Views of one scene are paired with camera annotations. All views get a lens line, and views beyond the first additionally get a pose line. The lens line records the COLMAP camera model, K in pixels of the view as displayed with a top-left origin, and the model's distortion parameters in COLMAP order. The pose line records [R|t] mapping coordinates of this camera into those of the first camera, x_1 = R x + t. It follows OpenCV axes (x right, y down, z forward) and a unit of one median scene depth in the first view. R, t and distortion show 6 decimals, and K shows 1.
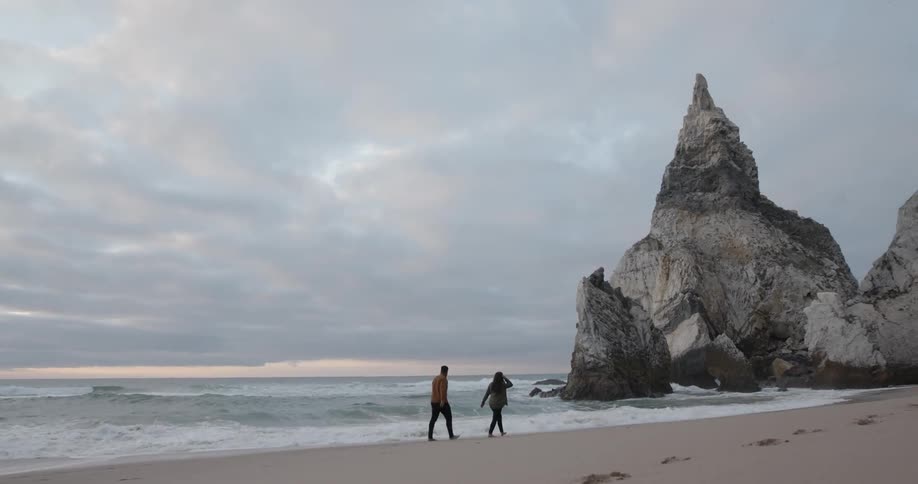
lens RADIAL K [[582.8, 0, 459.0], [0, 582.8, 242.0], [0, 0, 1]] dist [-0.067711, 0.046313]
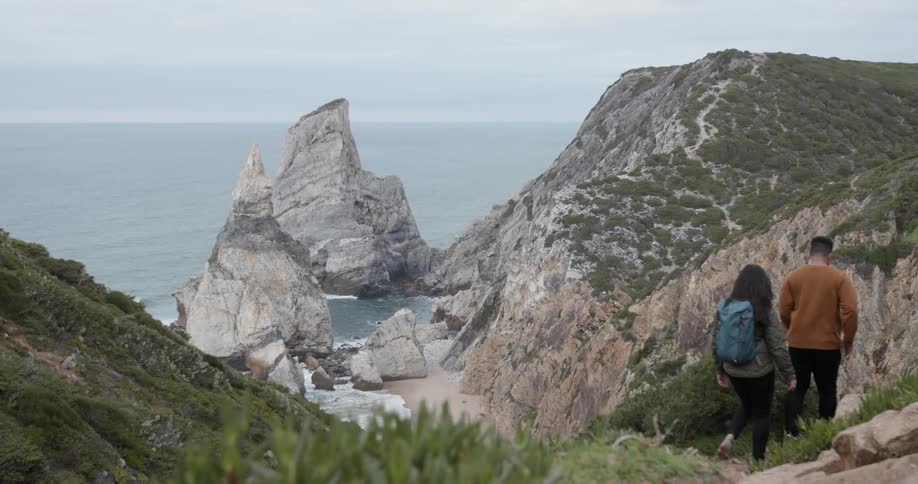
lens RADIAL K [[582.8, 0, 459.0], [0, 582.8, 242.0], [0, 0, 1]] dist [-0.067711, 0.046313]
pose [[0.582936, 0.044821, 0.811281, -0.642084], [-0.161303, 0.984988, 0.061484, -0.323646], [-0.796346, -0.166704, 0.581415, -0.403794]]
